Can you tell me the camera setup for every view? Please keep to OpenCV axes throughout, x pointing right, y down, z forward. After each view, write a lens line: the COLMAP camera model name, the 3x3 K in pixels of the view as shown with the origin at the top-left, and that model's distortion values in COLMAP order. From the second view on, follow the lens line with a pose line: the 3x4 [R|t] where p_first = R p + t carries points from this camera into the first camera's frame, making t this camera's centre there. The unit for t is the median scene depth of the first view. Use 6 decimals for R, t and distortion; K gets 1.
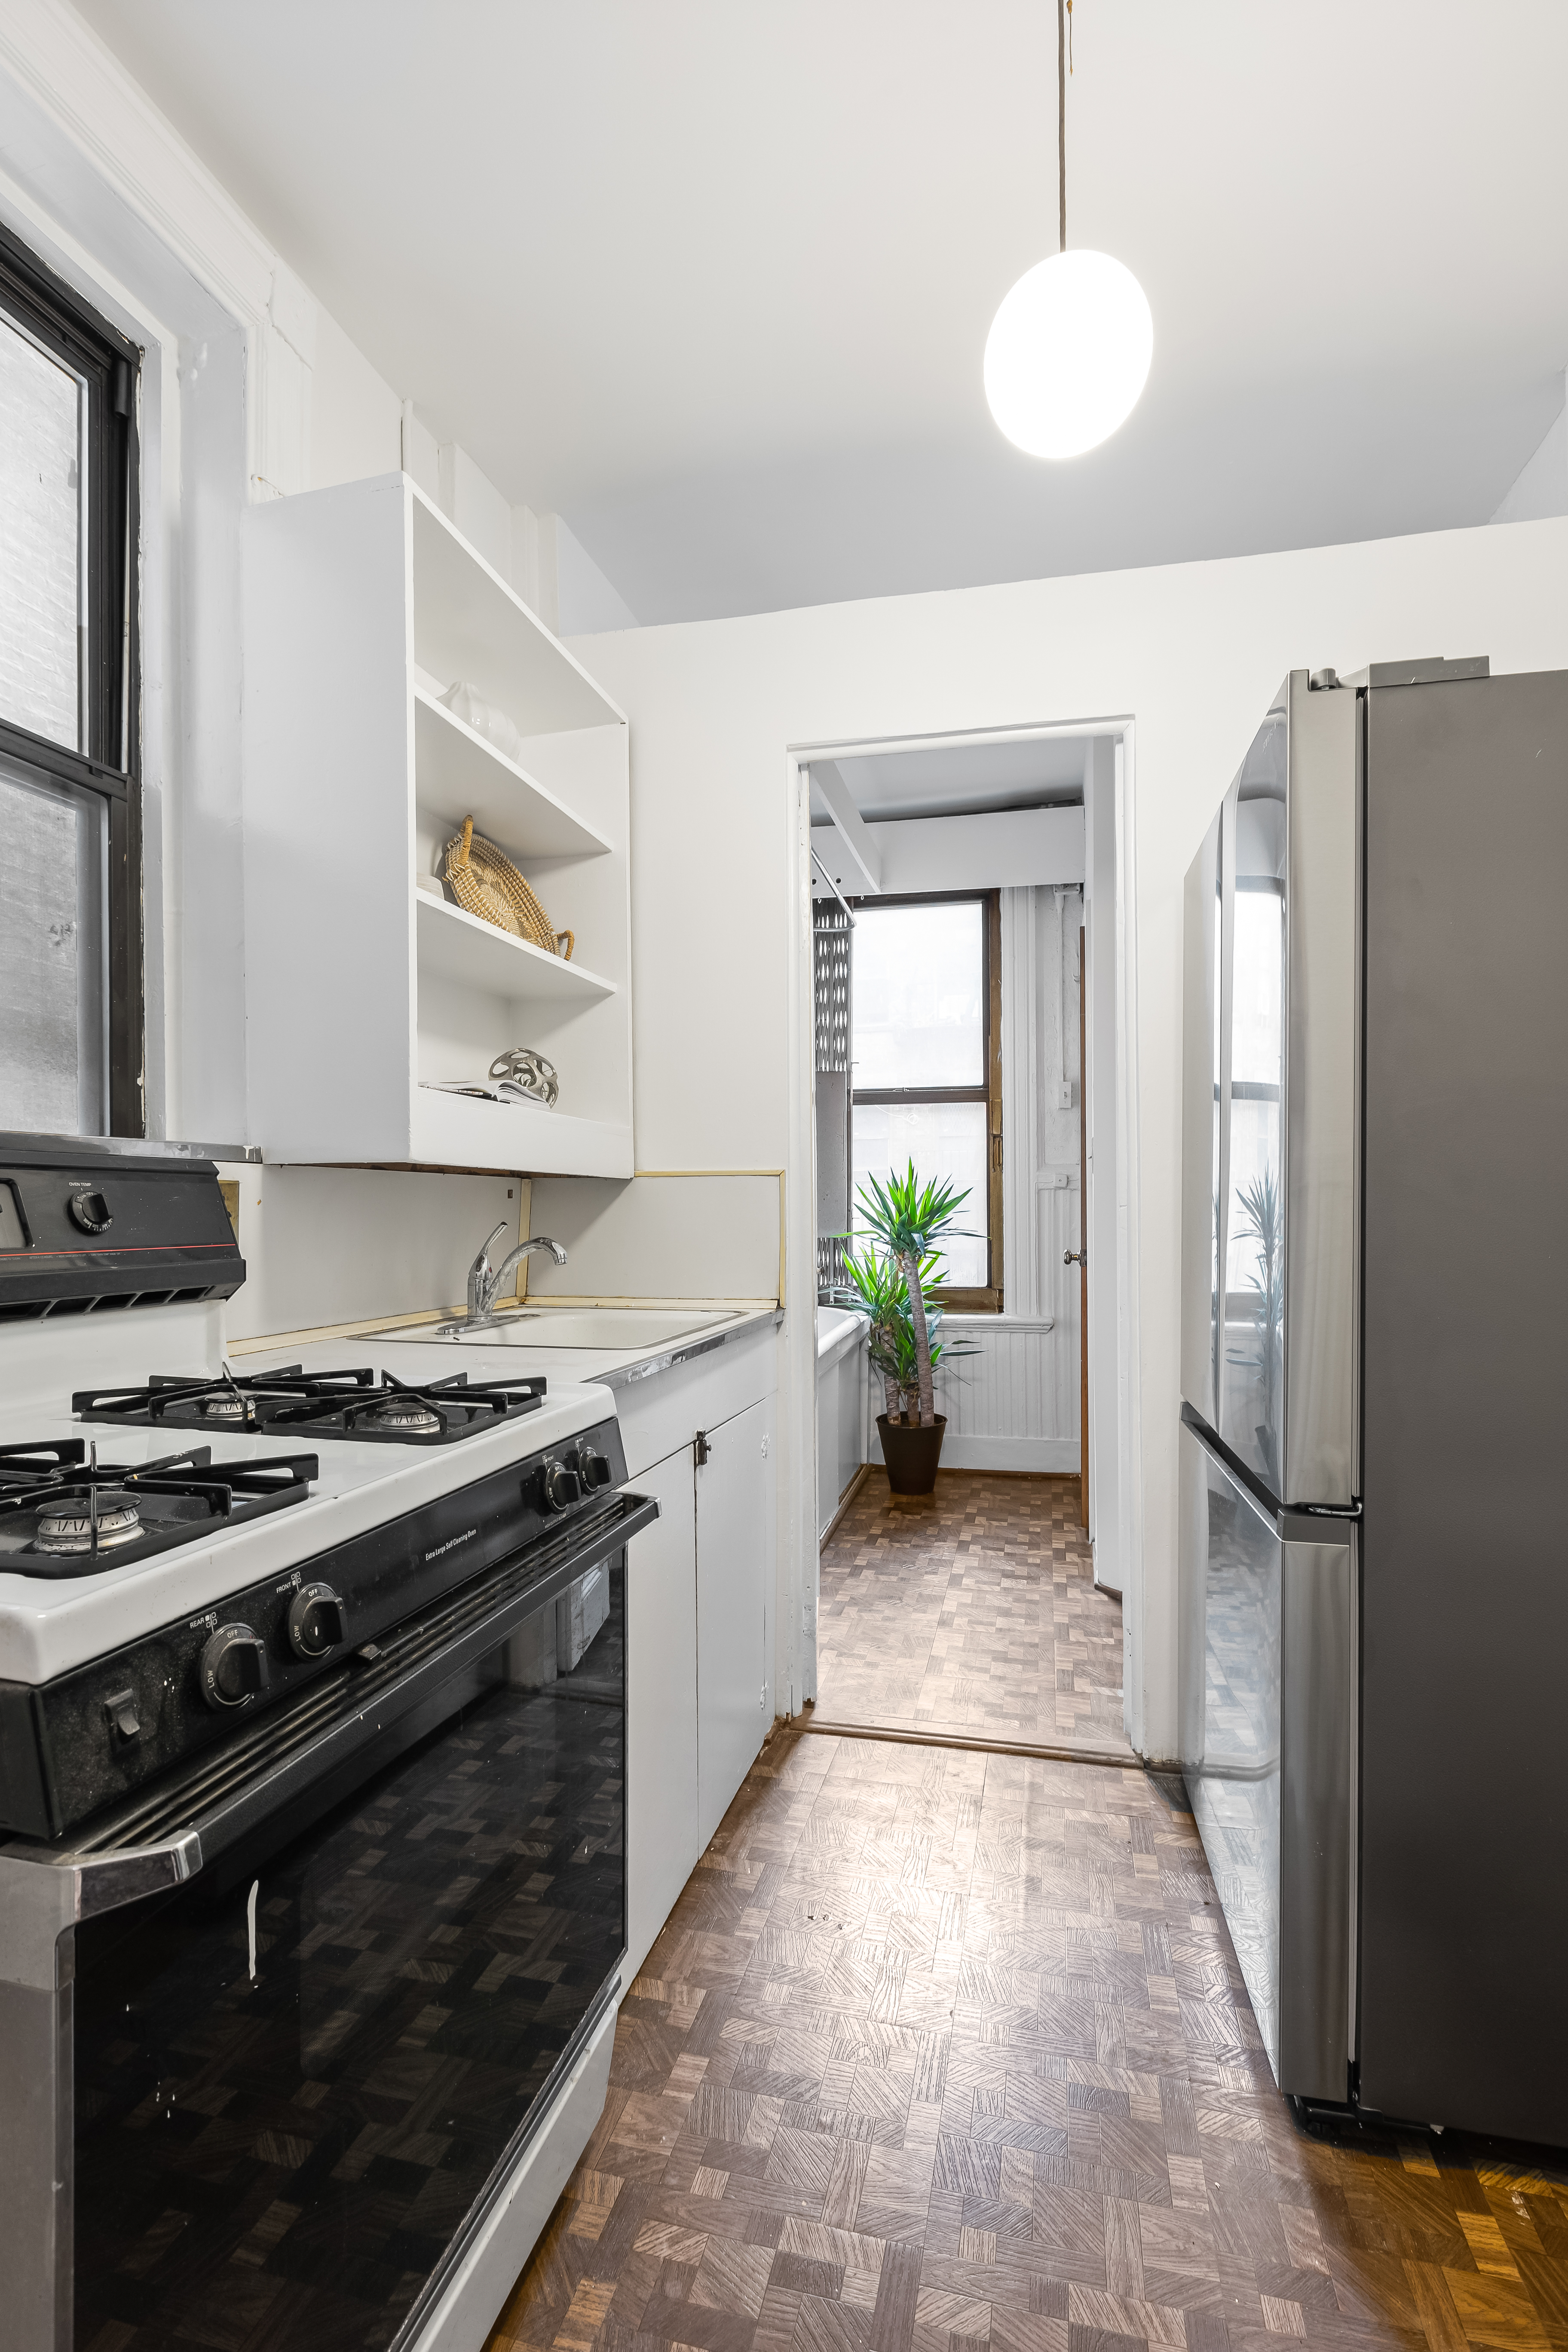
lens RADIAL K [[1065.9, 0, 788.2], [0, 1065.9, 1198.4], [0, 0, 1]] dist [-0.001407, 0.000438]
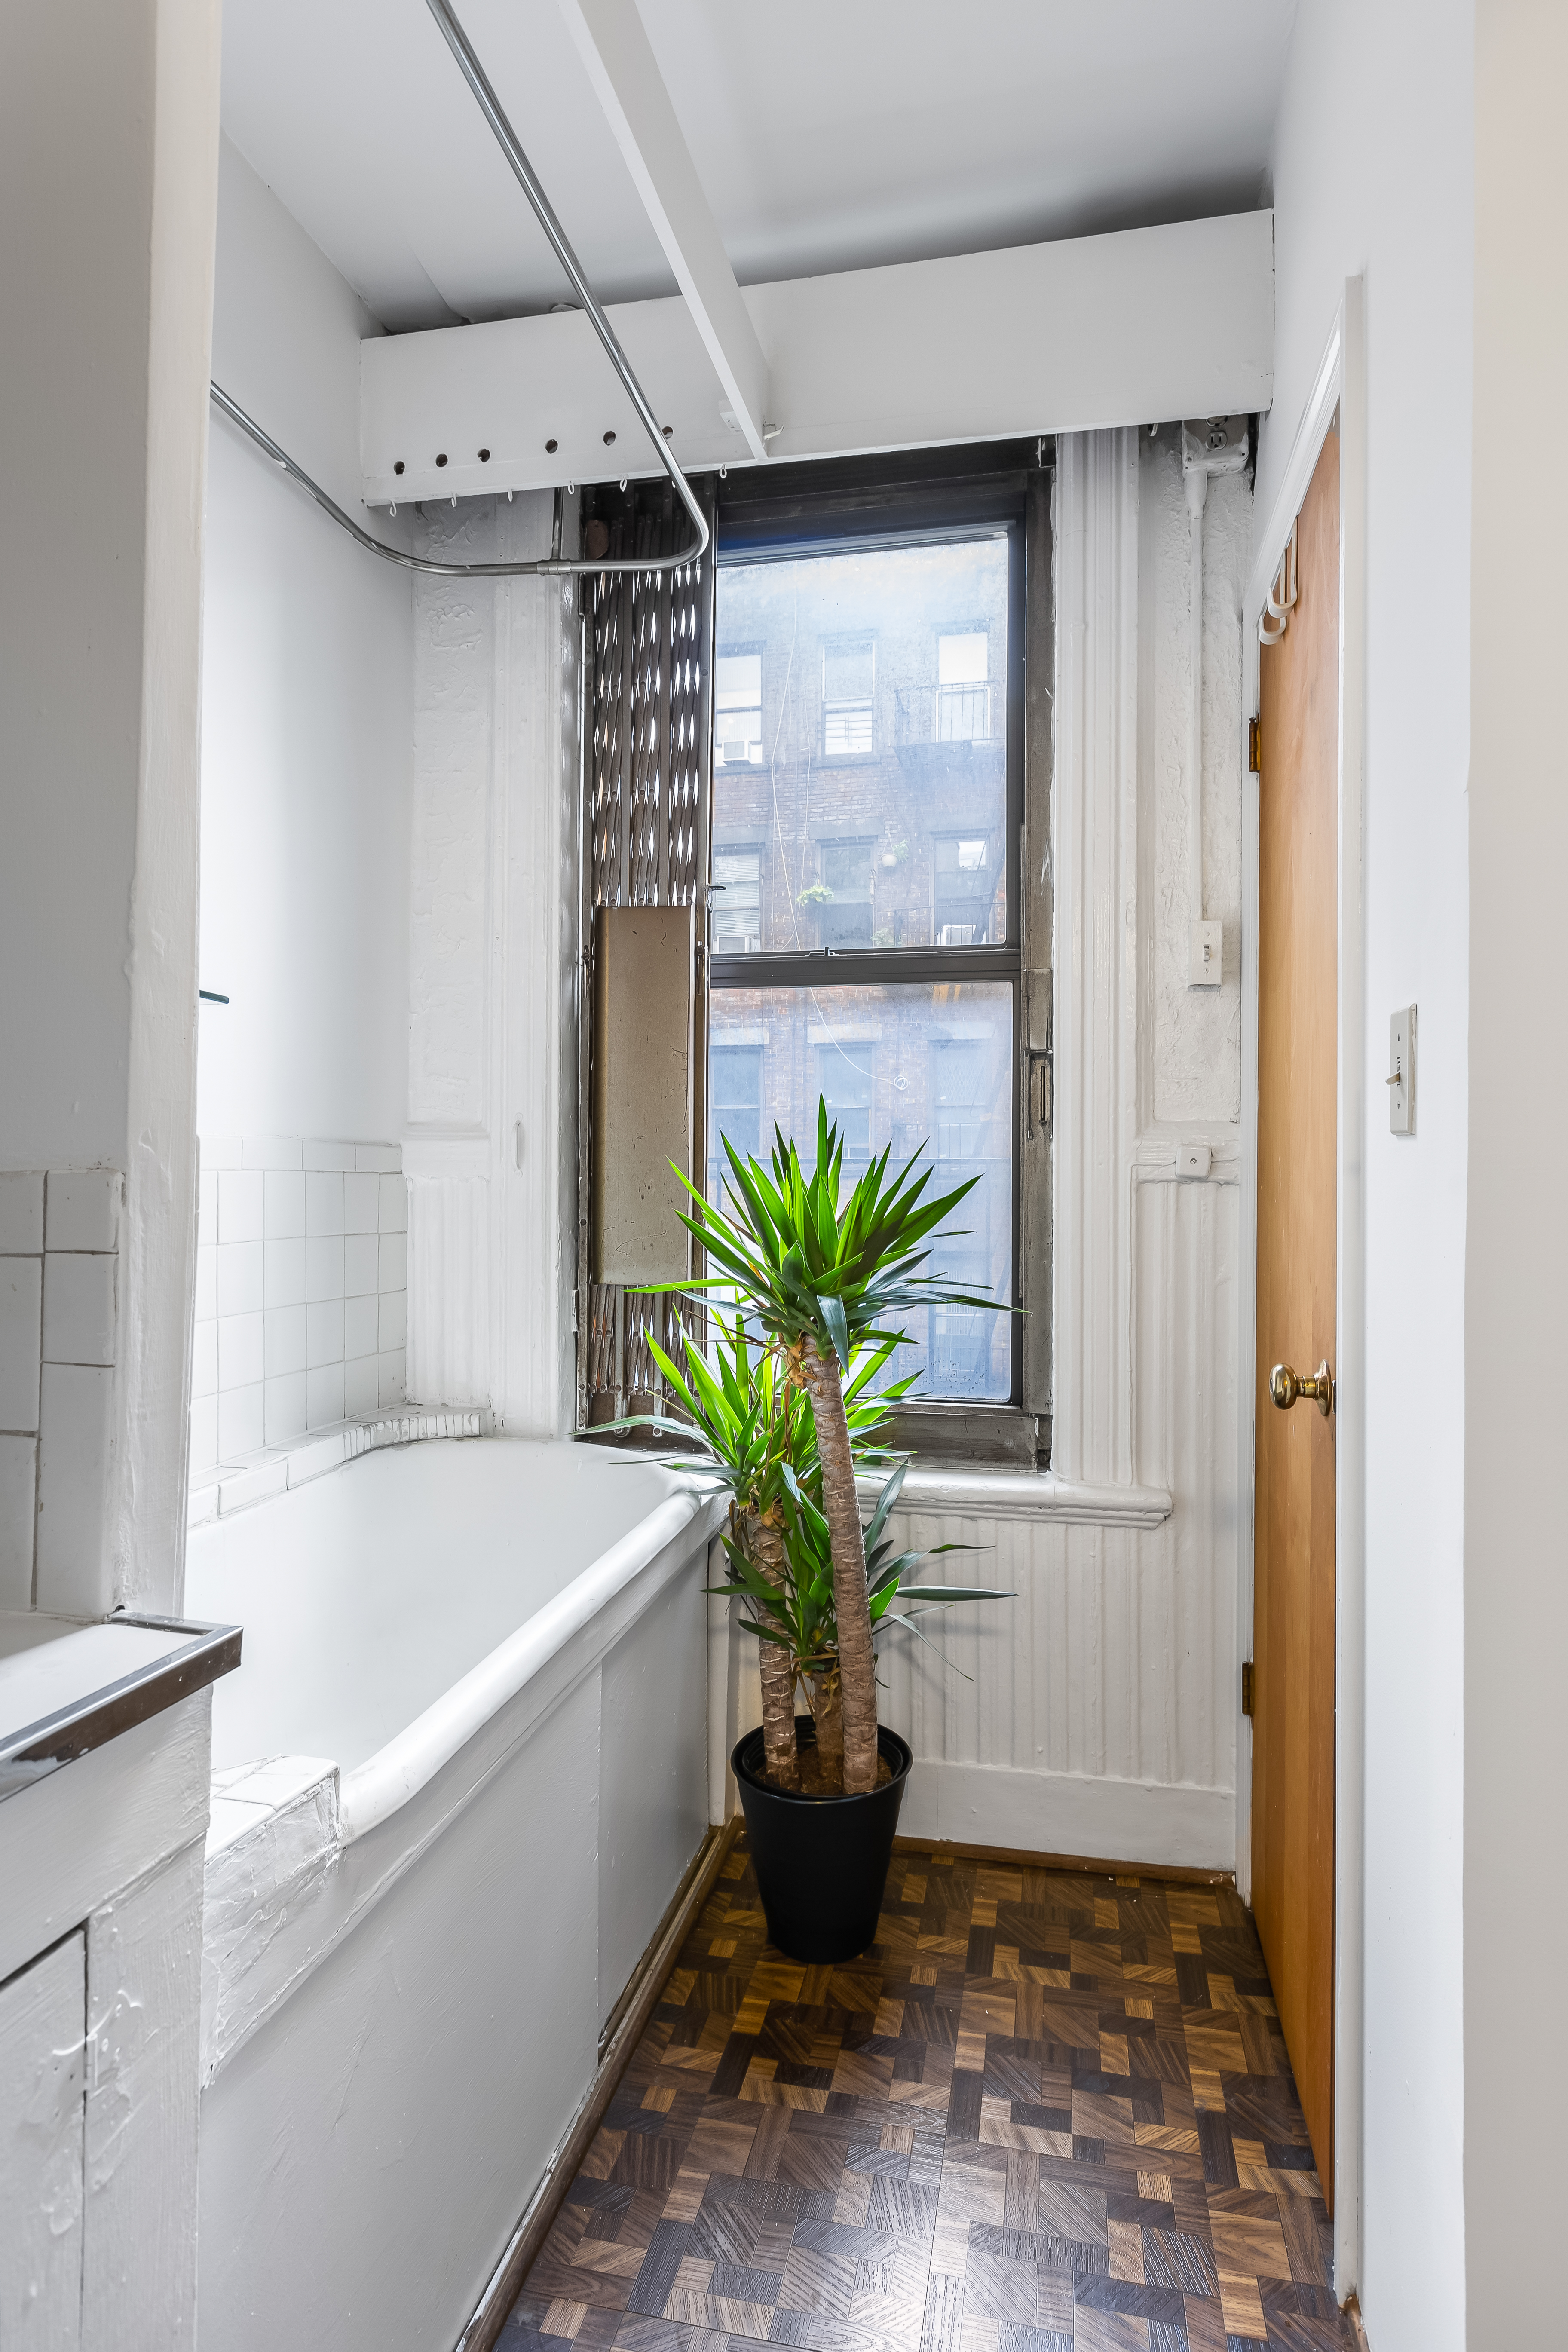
lens RADIAL K [[1269.1, 0, 782.3], [0, 1269.1, 1164.9], [0, 0, 1]] dist [0.006685, 0.001404]
pose [[0.999769, 0.011233, 0.018347, 0.087399], [-0.011079, 0.999903, -0.008464, -0.008970], [-0.018440, 0.008259, 0.999796, 0.509557]]
